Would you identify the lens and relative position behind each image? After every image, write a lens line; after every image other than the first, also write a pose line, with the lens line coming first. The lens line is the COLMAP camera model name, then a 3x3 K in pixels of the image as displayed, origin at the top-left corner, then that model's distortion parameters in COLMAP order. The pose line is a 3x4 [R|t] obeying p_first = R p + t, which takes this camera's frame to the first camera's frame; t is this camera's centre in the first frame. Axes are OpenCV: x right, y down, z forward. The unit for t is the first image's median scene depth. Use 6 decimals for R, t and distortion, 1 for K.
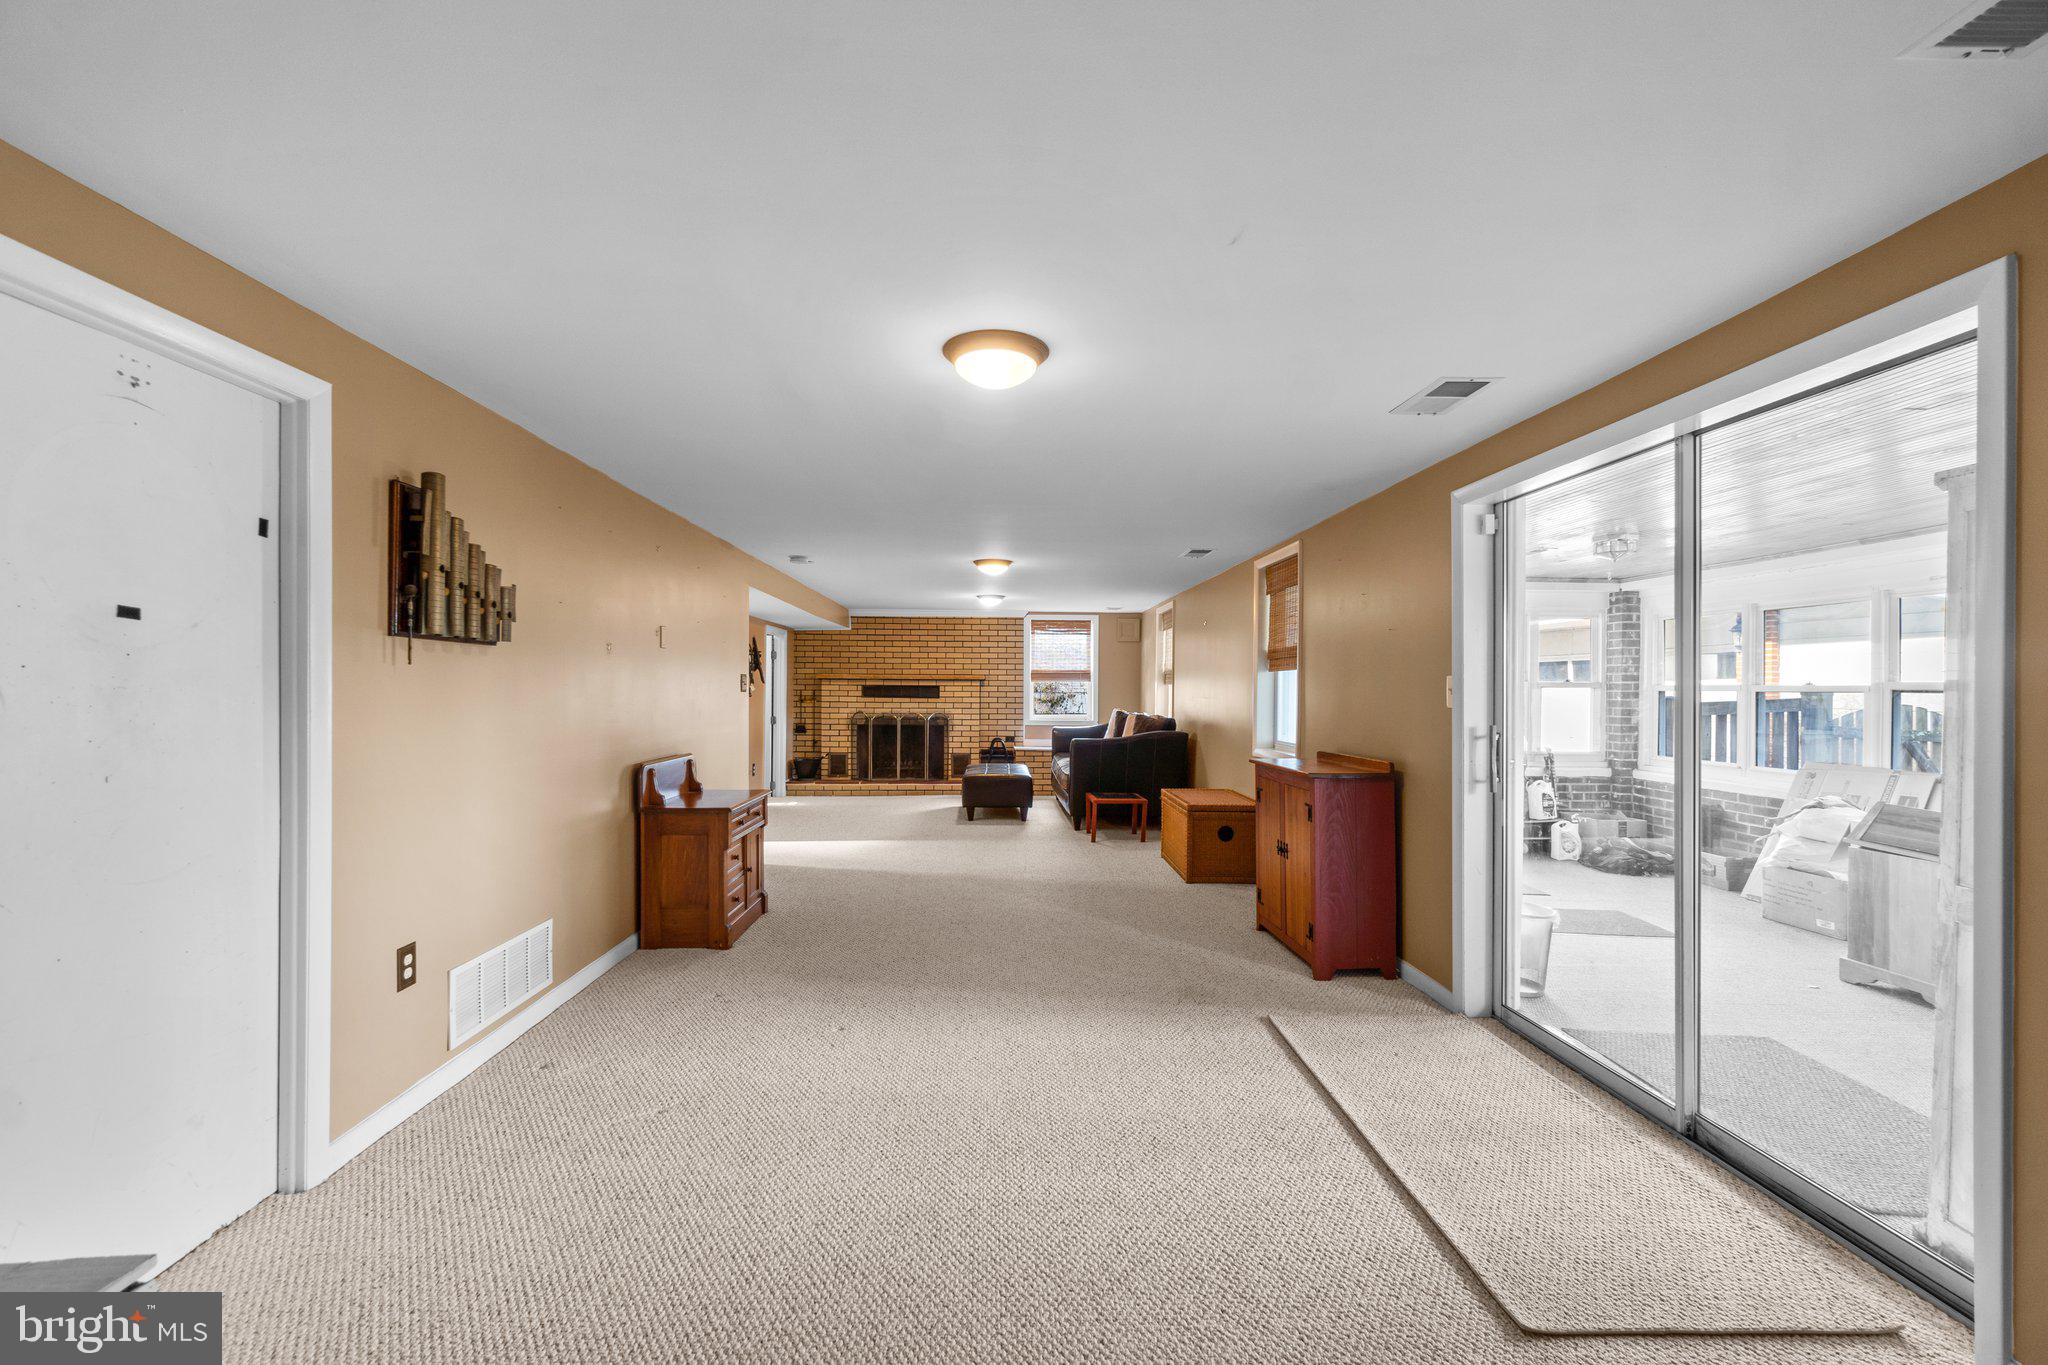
lens RADIAL K [[886.0, 0, 1024.7], [0, 886.0, 686.0], [0, 0, 1]] dist [0.000861, 0.000282]
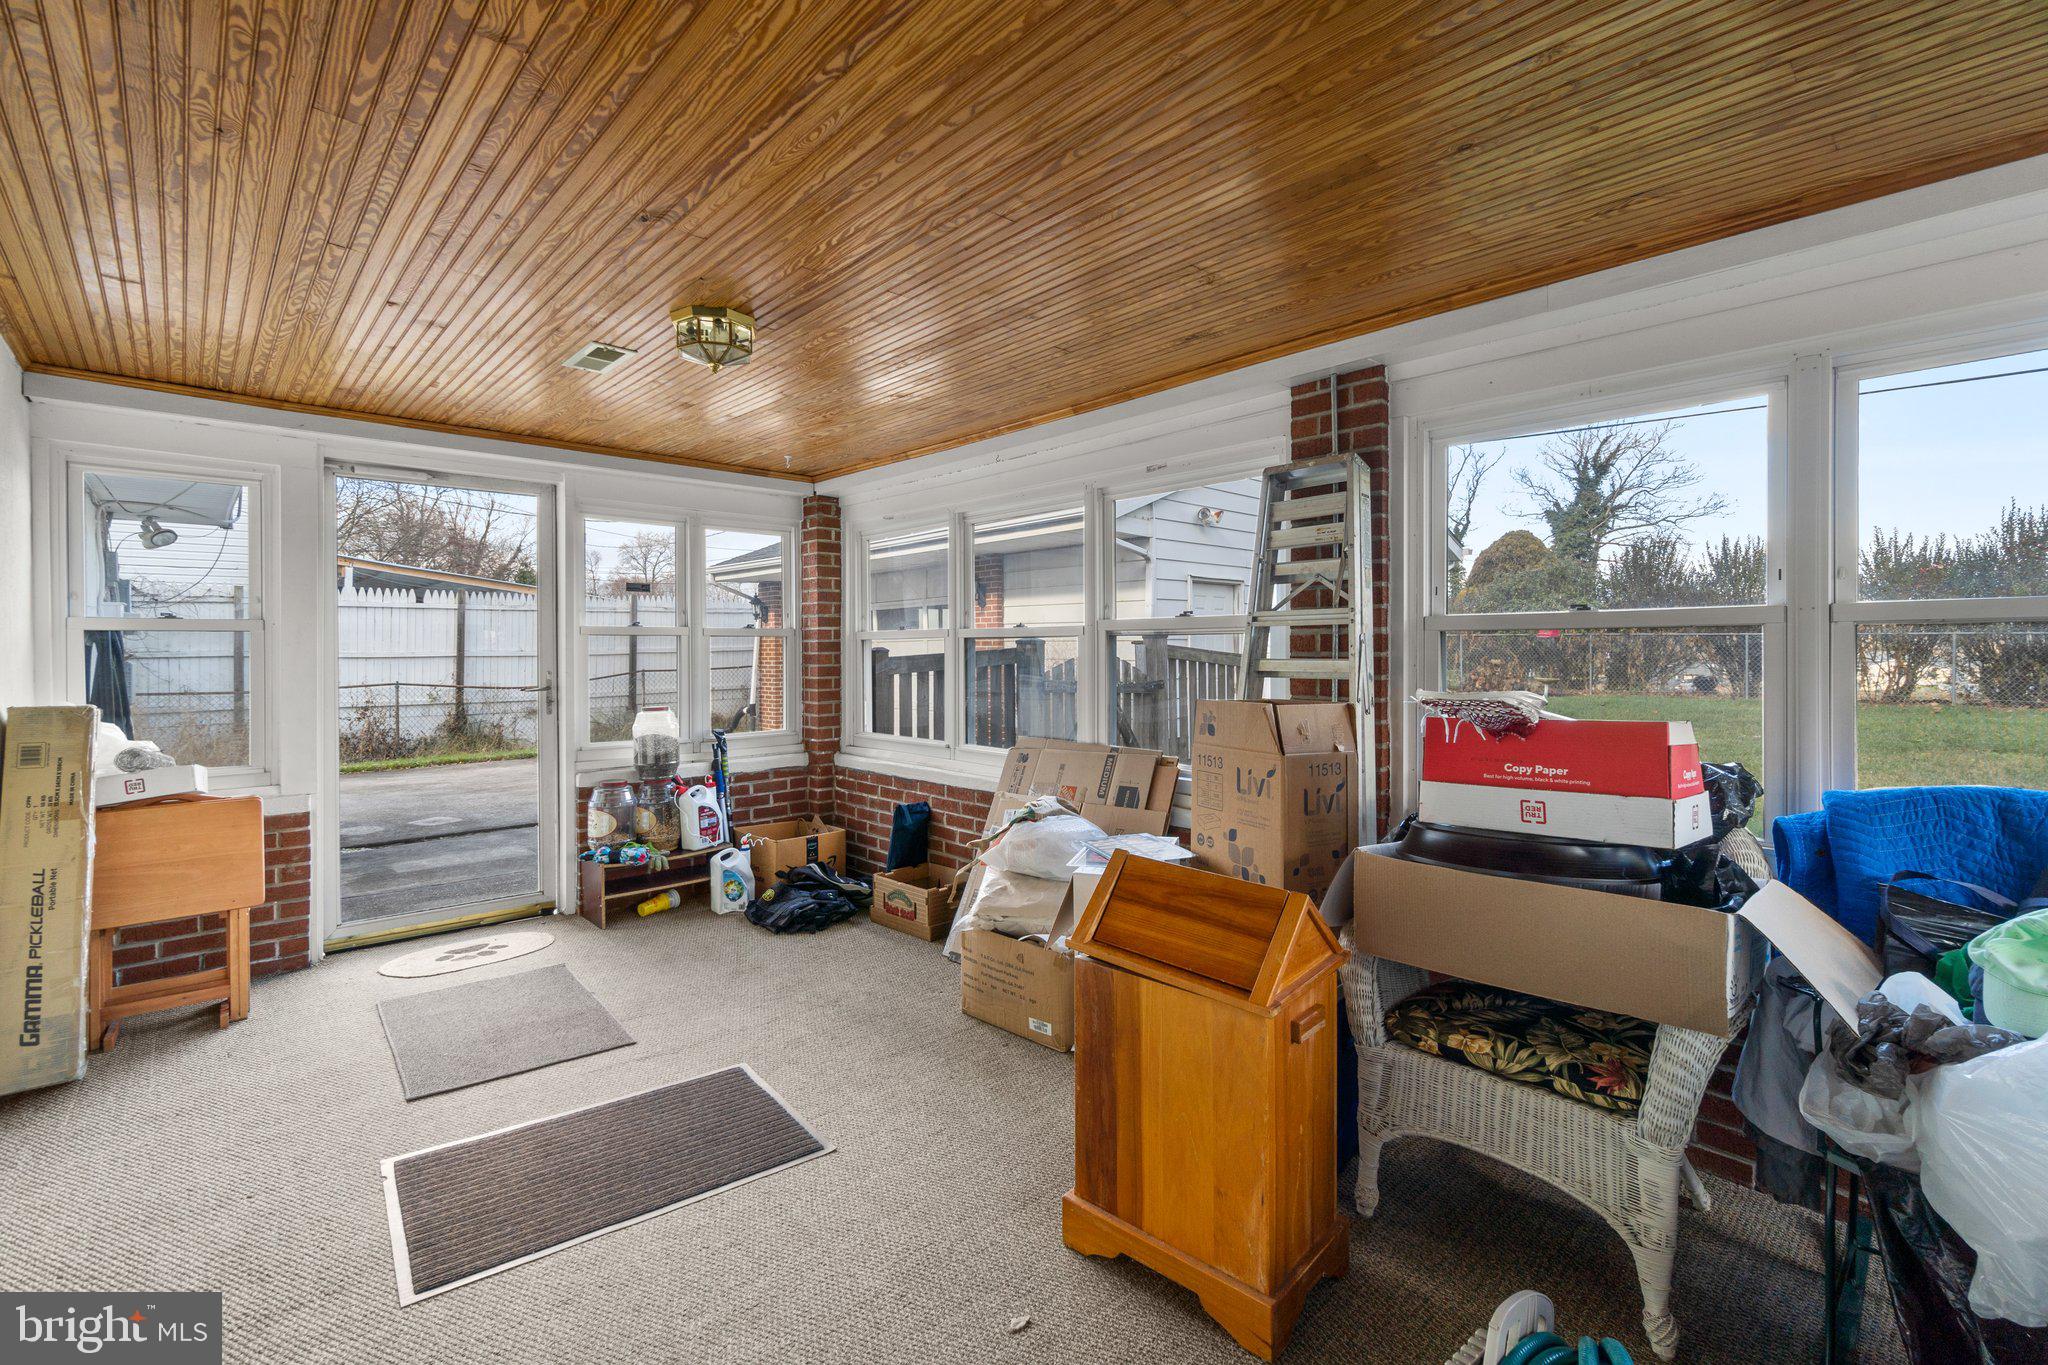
lens RADIAL K [[899.6, 0, 1028.8], [0, 899.6, 656.3], [0, 0, 1]] dist [-0.000376, 0.000058]
pose [[0.750252, -0.018018, 0.660906, 0.348573], [0.010450, 0.999827, 0.015396, 0.009205], [-0.661069, -0.004645, 0.750311, 0.383748]]
